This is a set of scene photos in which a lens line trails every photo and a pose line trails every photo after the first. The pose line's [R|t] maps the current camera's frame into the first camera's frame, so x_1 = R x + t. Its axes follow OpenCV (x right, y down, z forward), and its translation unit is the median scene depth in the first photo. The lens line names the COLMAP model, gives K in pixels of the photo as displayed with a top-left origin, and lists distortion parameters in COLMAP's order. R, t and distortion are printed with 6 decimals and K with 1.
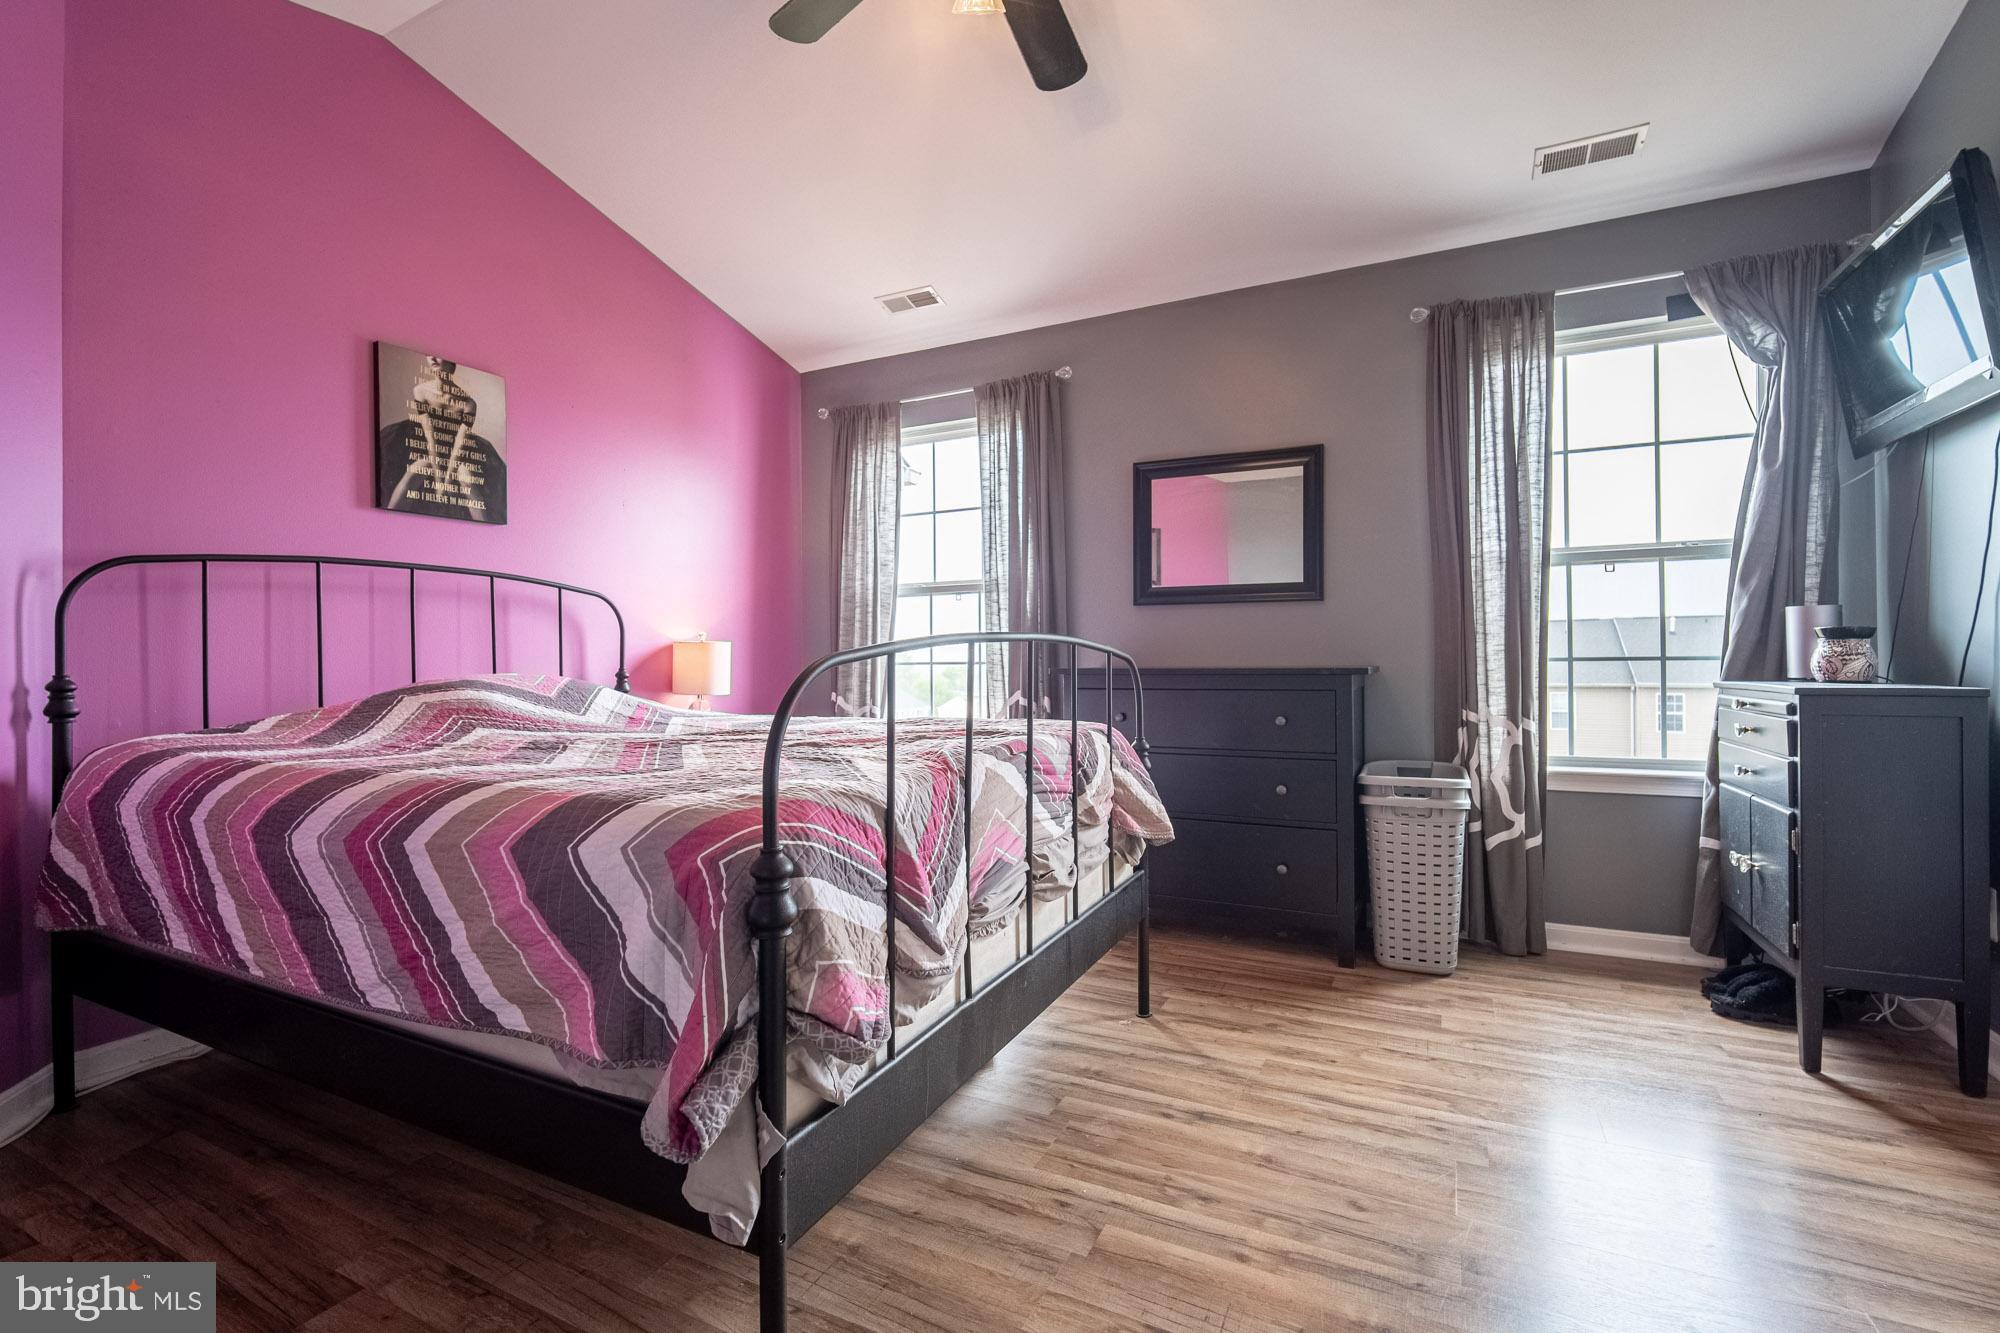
lens RADIAL K [[886.2, 0, 997.1], [0, 886.2, 666.8], [0, 0, 1]] dist [-0.004757, -0.000206]
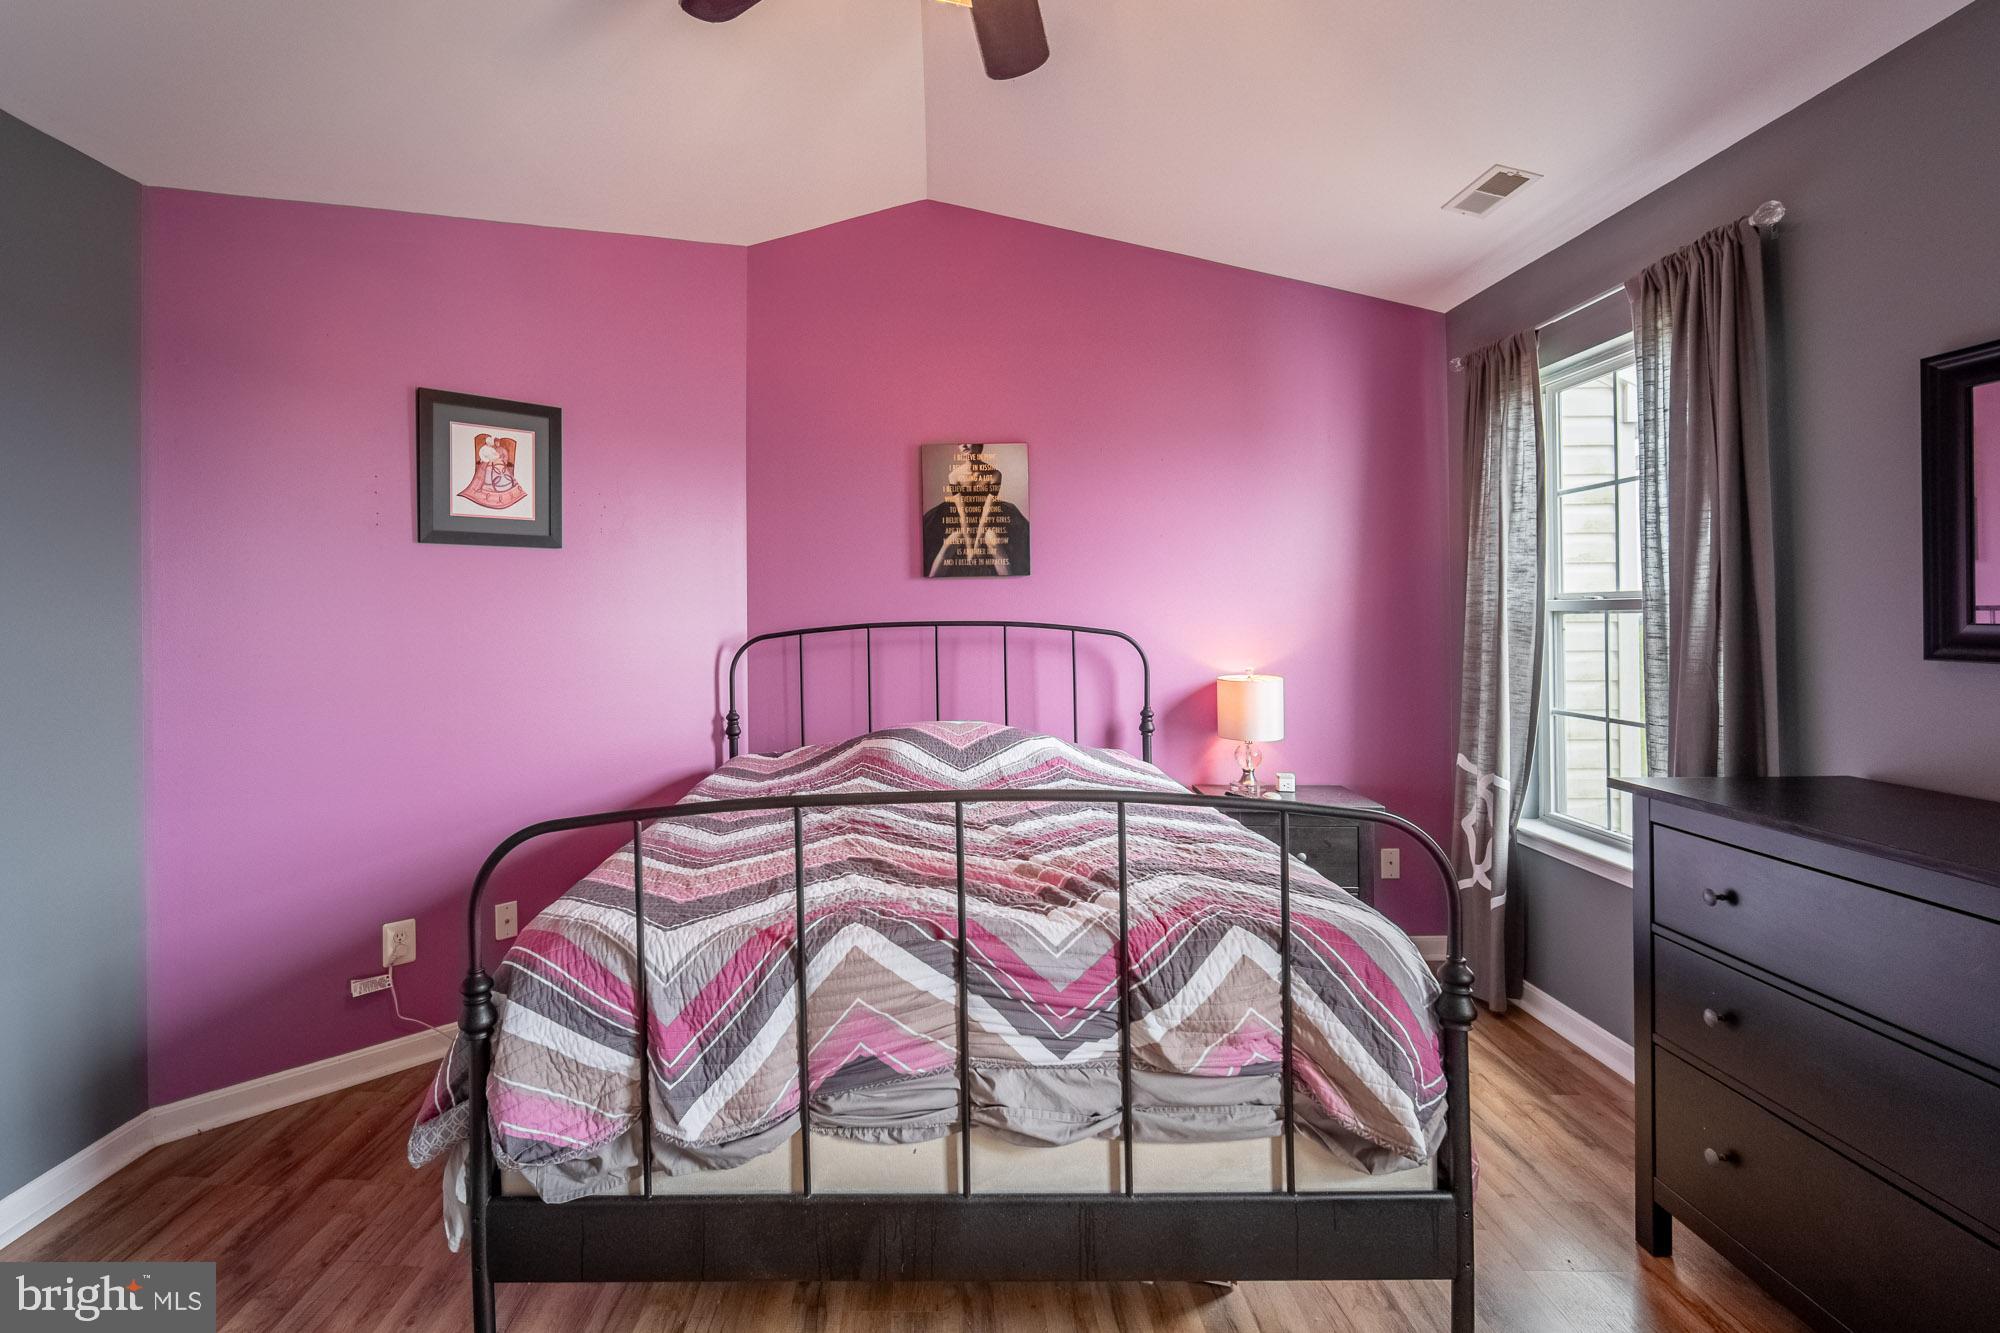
lens RADIAL K [[978.9, 0, 946.3], [0, 978.9, 606.2], [0, 0, 1]] dist [-0.006797, -0.000654]
pose [[0.419320, 0.005372, -0.907822, 0.543883], [0.002222, 0.999973, 0.006944, -0.138230], [0.907836, -0.004929, 0.419297, 0.413621]]
